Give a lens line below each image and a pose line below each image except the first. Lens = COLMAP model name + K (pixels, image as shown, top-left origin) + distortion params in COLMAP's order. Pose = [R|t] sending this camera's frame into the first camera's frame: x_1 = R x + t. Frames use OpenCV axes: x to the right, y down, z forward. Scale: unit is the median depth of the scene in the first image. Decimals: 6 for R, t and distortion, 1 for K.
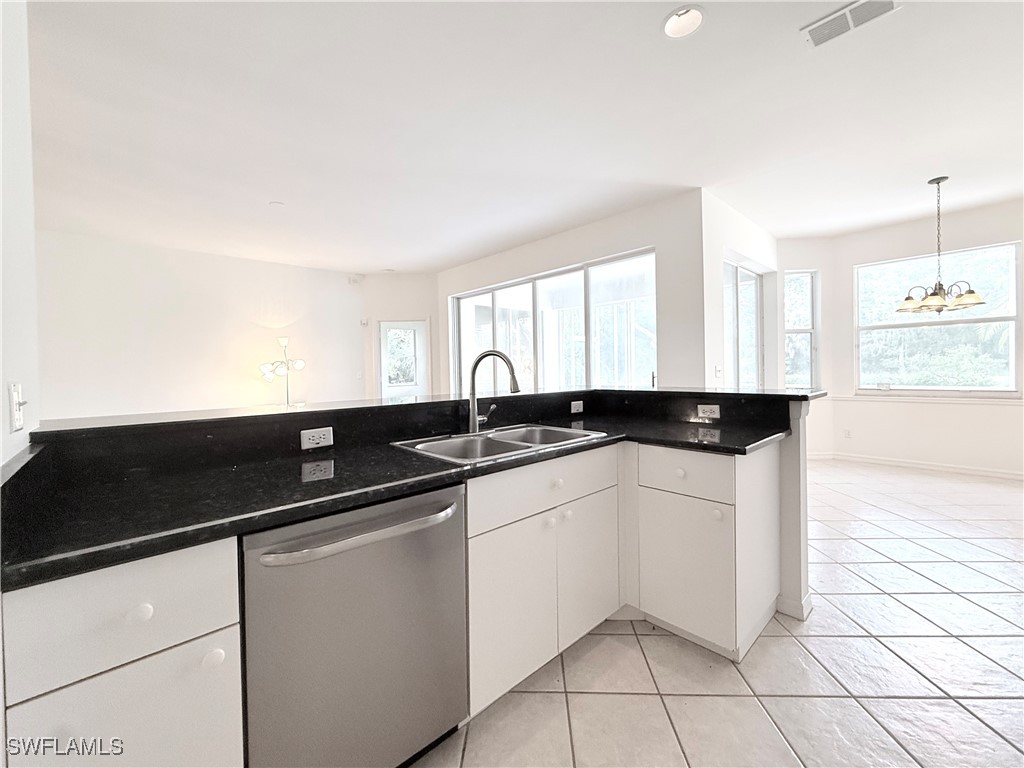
lens RADIAL K [[414.0, 0, 513.1], [0, 414.0, 378.6], [0, 0, 1]] dist [-0.002460, 0.000705]
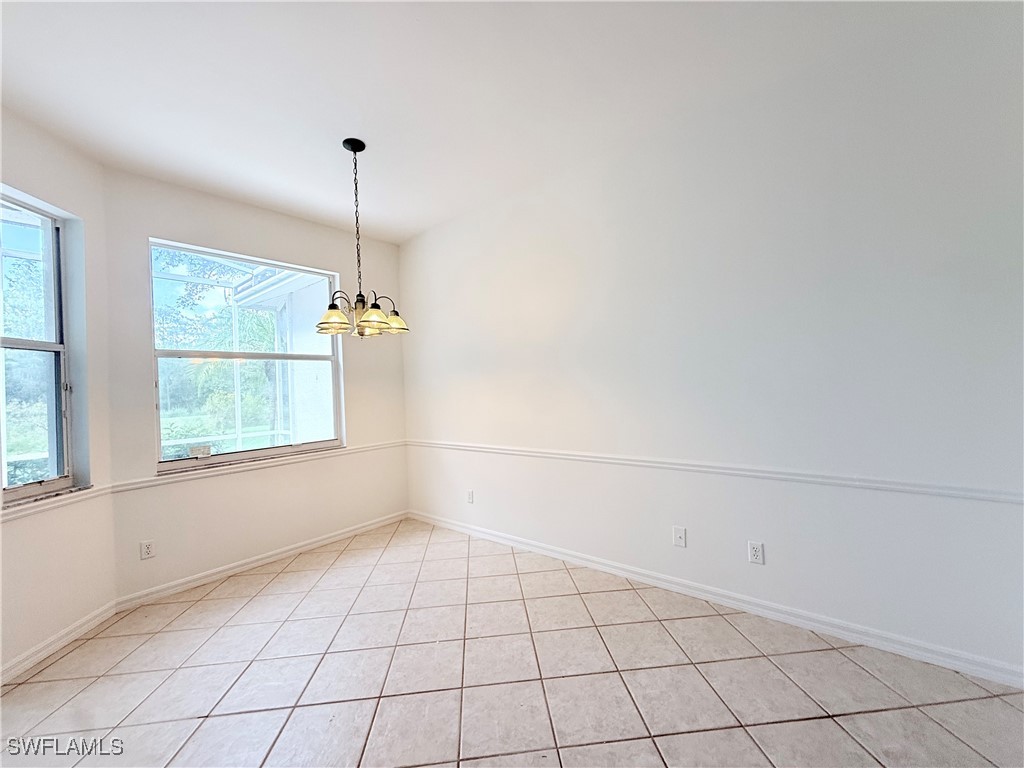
lens RADIAL K [[414.0, 0, 514.8], [0, 414.0, 385.8], [0, 0, 1]] dist [-0.002460, 0.000705]
pose [[-0.121665, 0.028758, 0.992155, 0.231112], [0.068434, 0.997445, -0.020519, -0.033242], [-0.990209, 0.065401, -0.123322, 0.598737]]
